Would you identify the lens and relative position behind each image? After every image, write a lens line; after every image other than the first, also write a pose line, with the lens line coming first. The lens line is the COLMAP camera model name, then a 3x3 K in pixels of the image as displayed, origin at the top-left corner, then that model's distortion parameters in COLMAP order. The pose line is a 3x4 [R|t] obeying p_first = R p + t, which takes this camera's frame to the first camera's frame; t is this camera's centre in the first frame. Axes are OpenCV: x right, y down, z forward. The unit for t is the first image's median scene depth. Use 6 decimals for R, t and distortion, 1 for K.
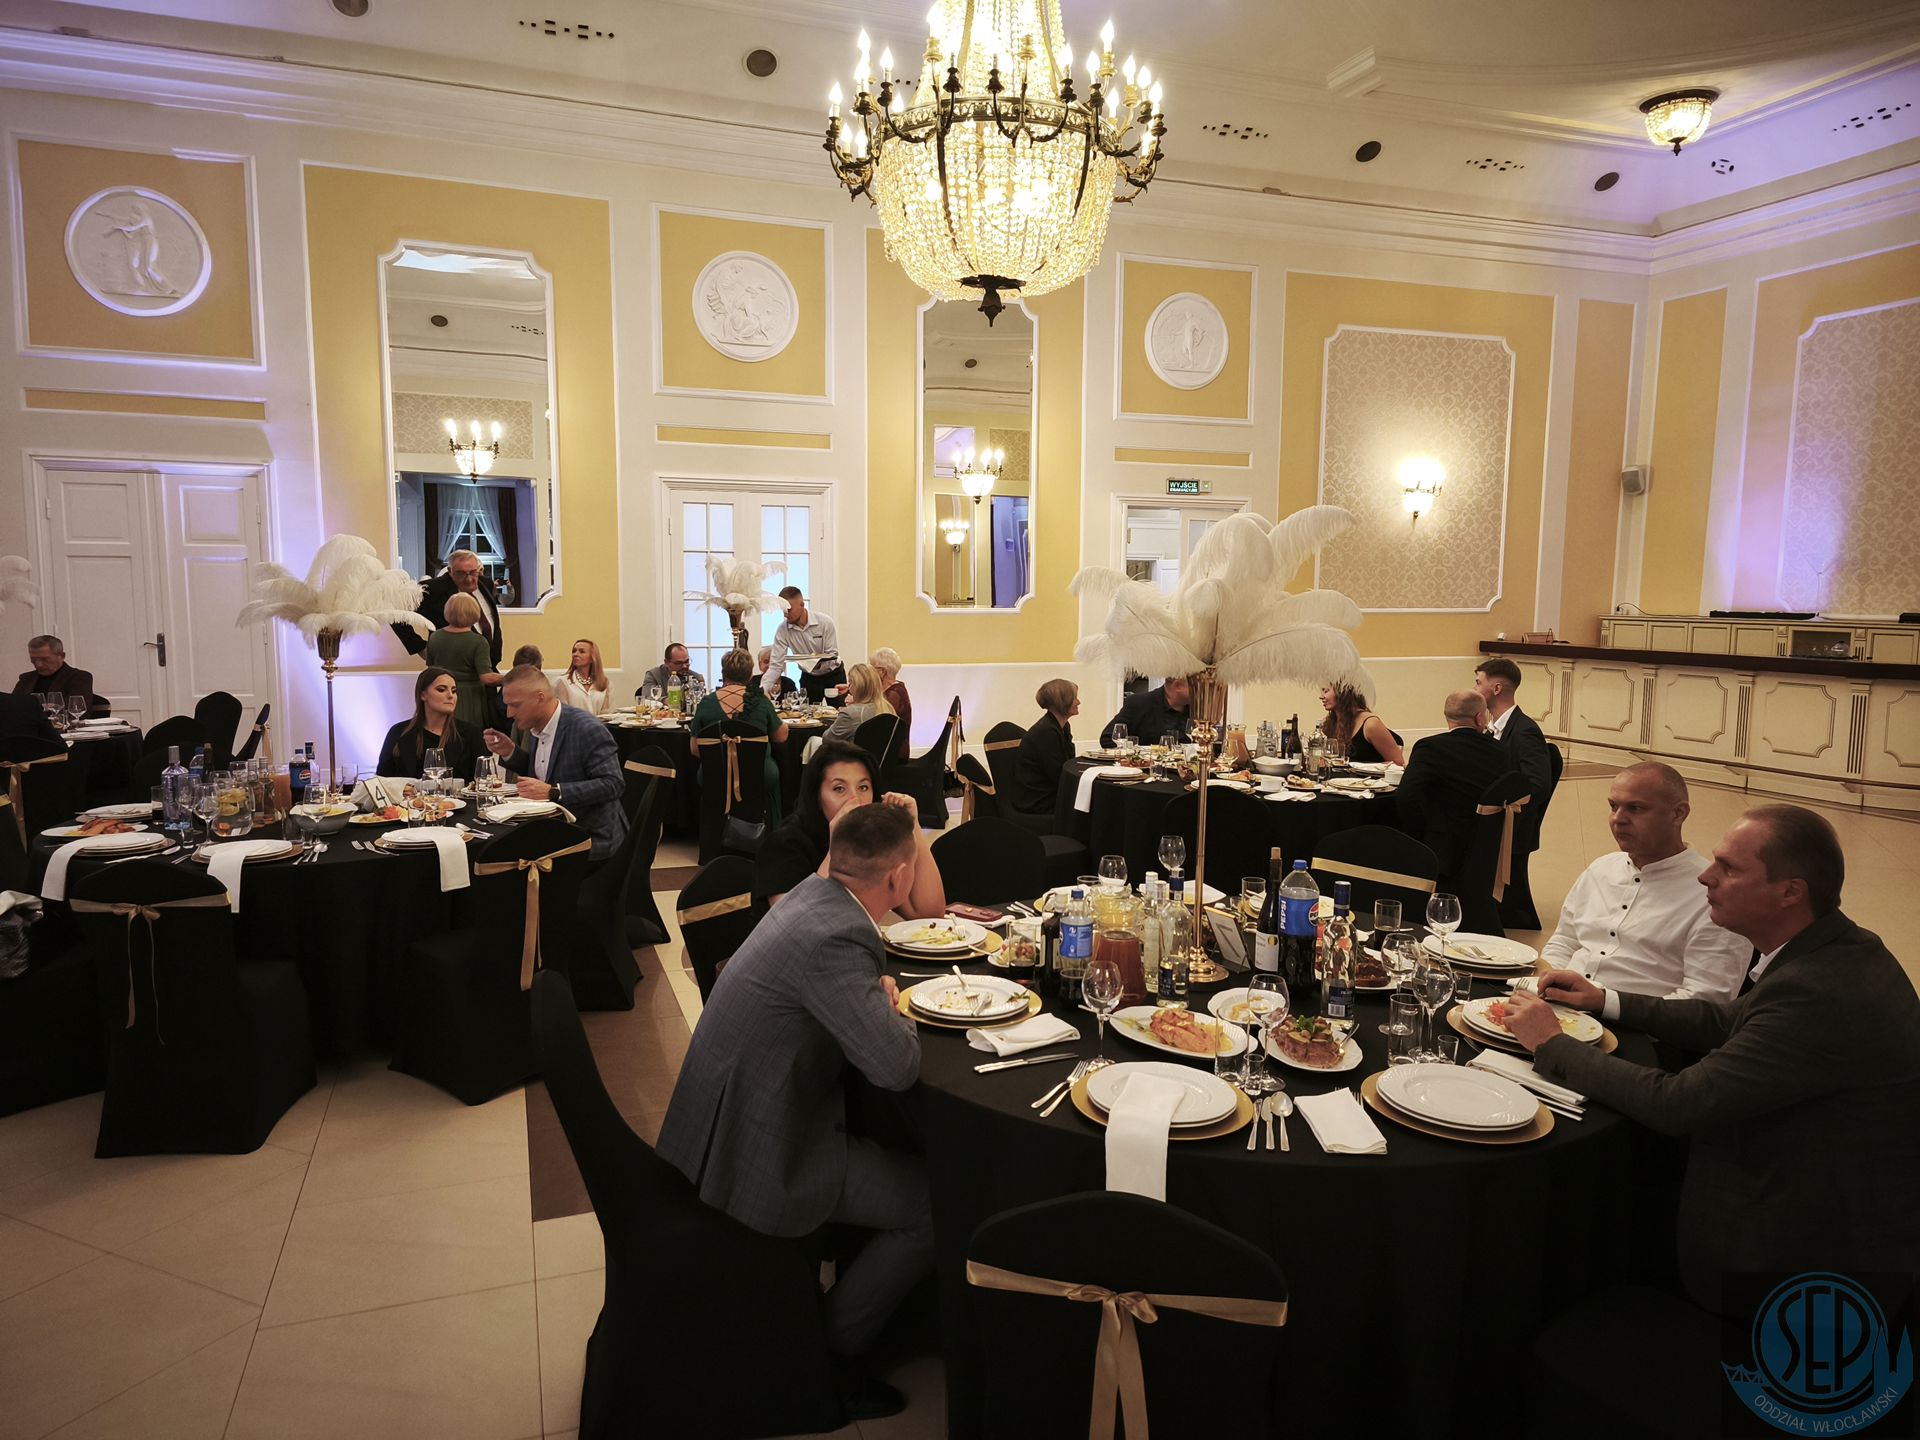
lens RADIAL K [[1240.8, 0, 986.1], [0, 1240.8, 717.8], [0, 0, 1]] dist [0.019788, -0.034945]
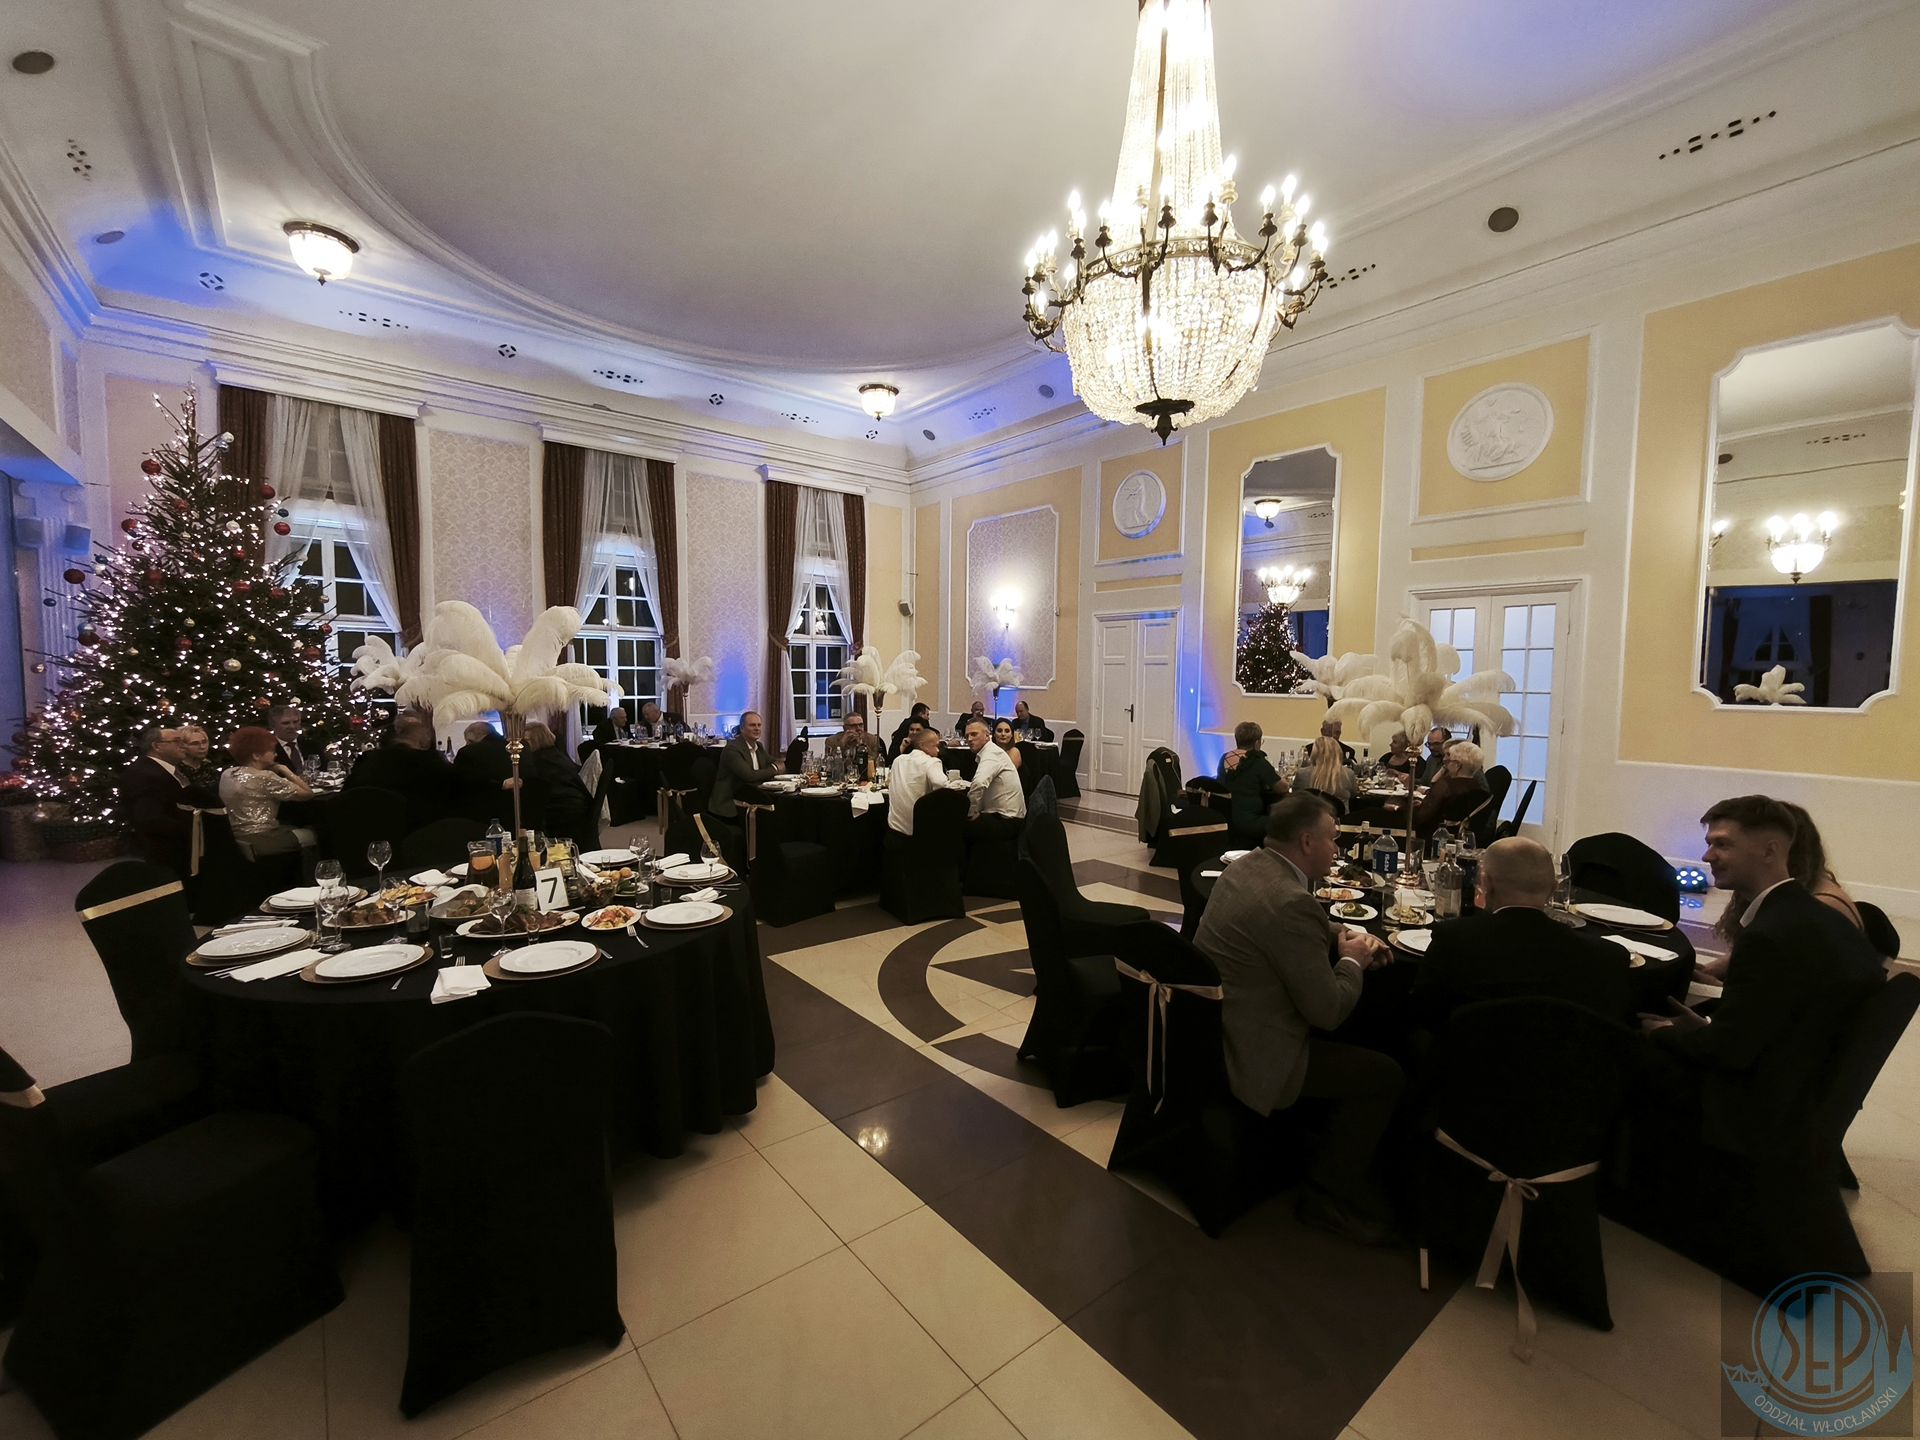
lens RADIAL K [[801.9, 0, 983.2], [0, 801.9, 724.7], [0, 0, 1]] dist [-0.015420, -0.000096]
pose [[0.294336, 0.054948, -0.954121, 0.501969], [-0.108981, 0.993763, 0.023611, -0.047983], [0.949468, 0.097032, 0.298489, 0.506547]]
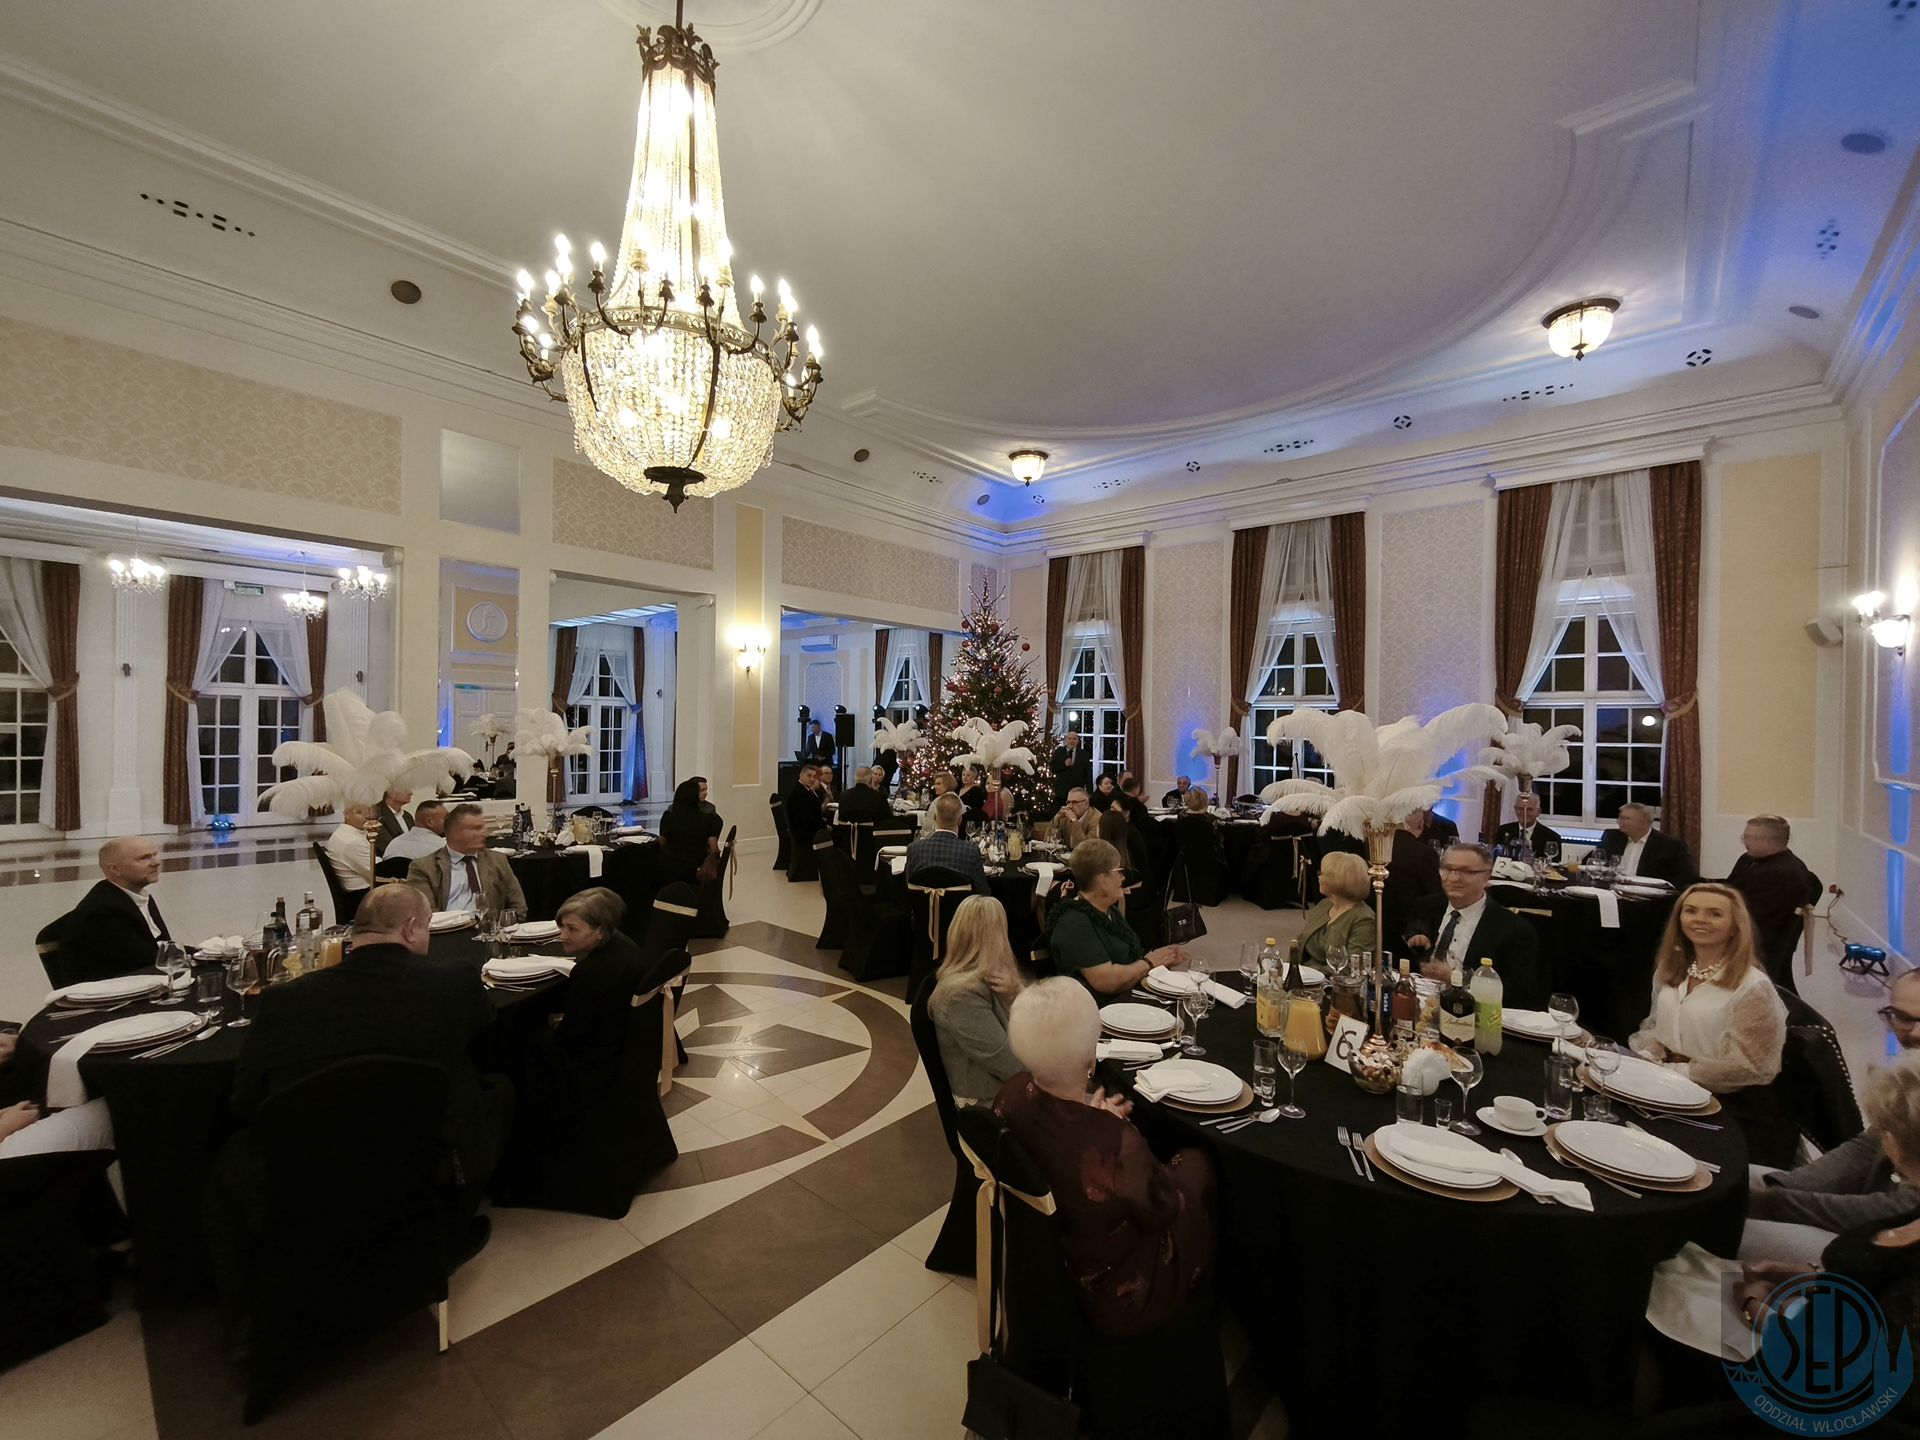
lens RADIAL K [[850.9, 0, 960.0], [0, 850.9, 720.0], [0, 0, 1]] dist [0.012545, -0.000317]
pose [[-0.910185, -0.034566, -0.412758, 0.046060], [-0.074162, 0.994008, 0.080294, -0.159753], [0.407510, 0.103694, -0.907295, 1.472962]]
